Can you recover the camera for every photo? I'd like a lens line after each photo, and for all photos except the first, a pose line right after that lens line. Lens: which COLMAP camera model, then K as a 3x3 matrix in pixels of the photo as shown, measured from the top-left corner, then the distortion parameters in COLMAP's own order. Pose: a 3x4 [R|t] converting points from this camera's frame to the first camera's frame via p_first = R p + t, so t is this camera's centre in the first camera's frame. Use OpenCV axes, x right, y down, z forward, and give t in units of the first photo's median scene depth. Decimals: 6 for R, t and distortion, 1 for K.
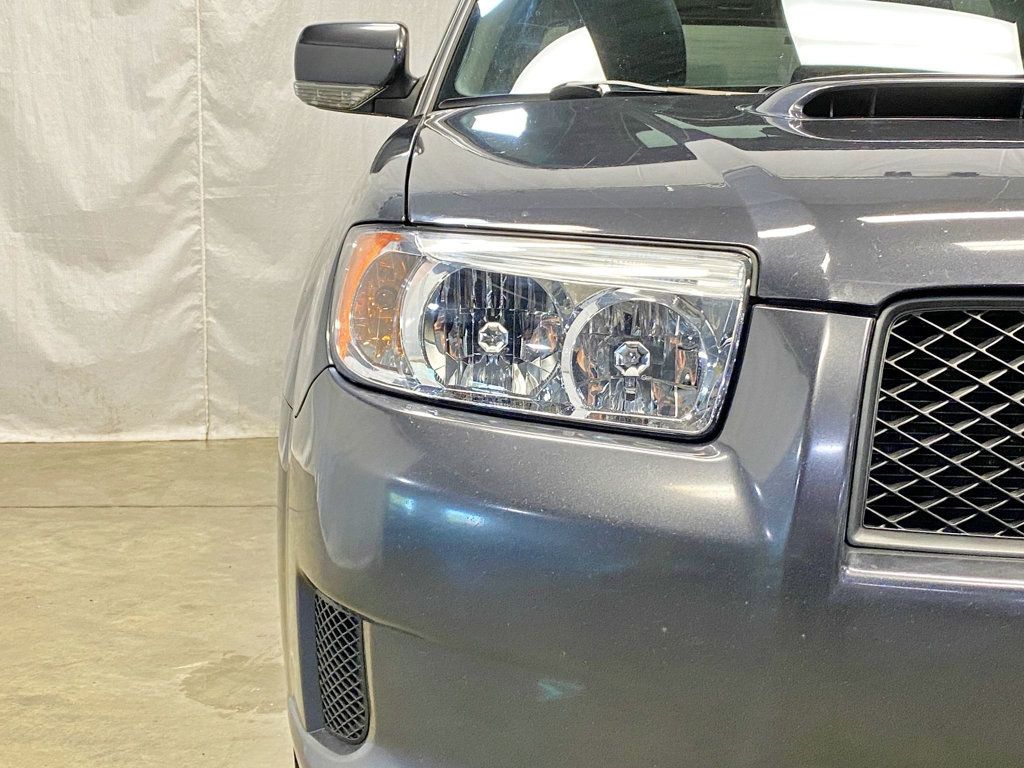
lens RADIAL K [[1473.2, 0, 514.1], [0, 1473.2, 382.0], [0, 0, 1]] dist [0.143849, 0.000000]
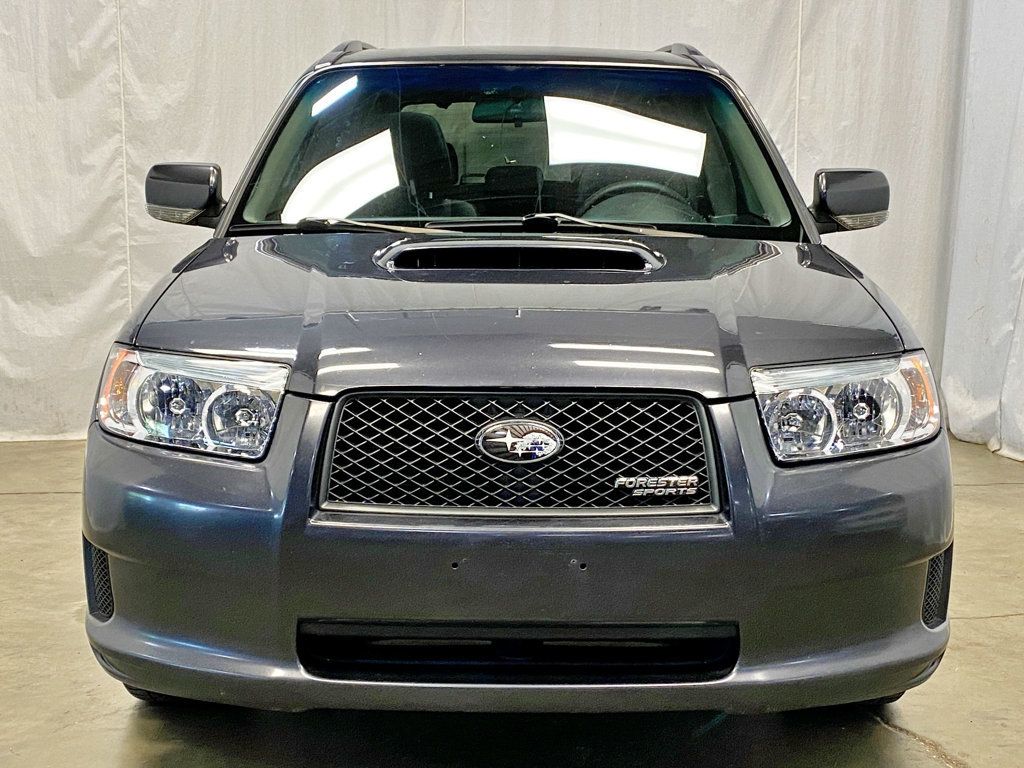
lens RADIAL K [[1473.2, 0, 511.4], [0, 1473.2, 386.6], [0, 0, 1]] dist [0.143849, 0.000000]
pose [[0.999873, -0.015157, -0.004842, 0.125542], [0.015247, 0.999700, 0.019190, -0.025336], [0.004550, -0.019261, 0.999804, -0.272364]]
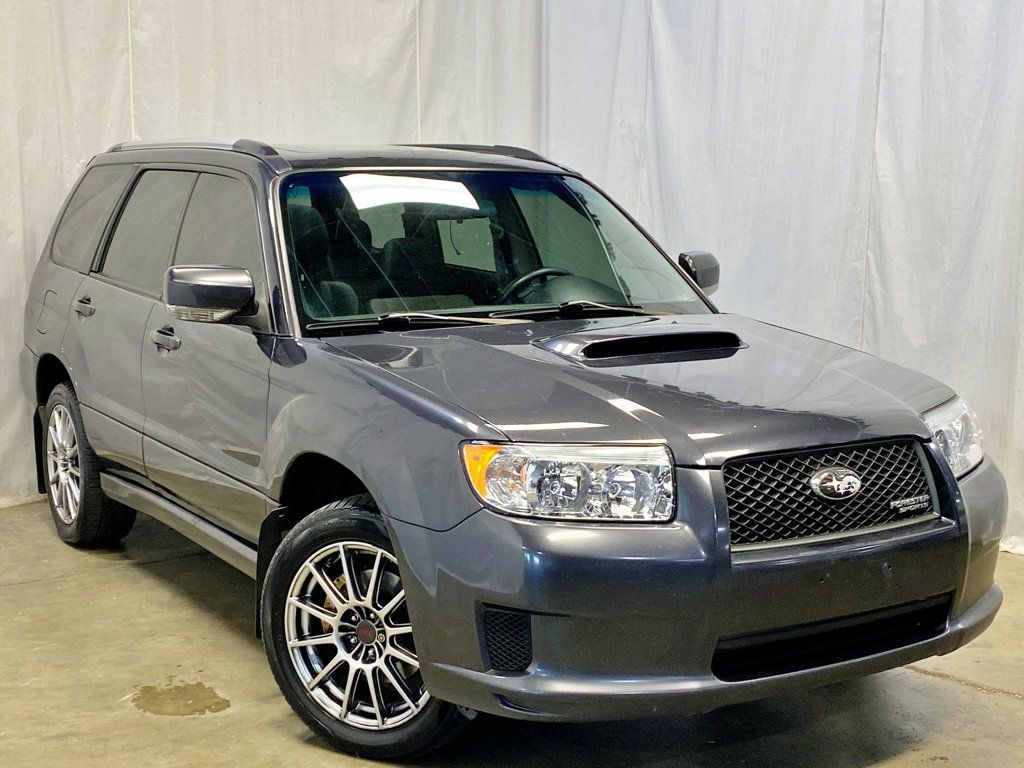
lens RADIAL K [[1473.2, 0, 511.7], [0, 1473.2, 382.8], [0, 0, 1]] dist [0.143849, 0.000000]
pose [[0.837351, -0.091785, 0.538905, -0.382768], [0.086783, 0.995622, 0.034729, -0.082309], [-0.539733, 0.017687, 0.841650, -0.271365]]
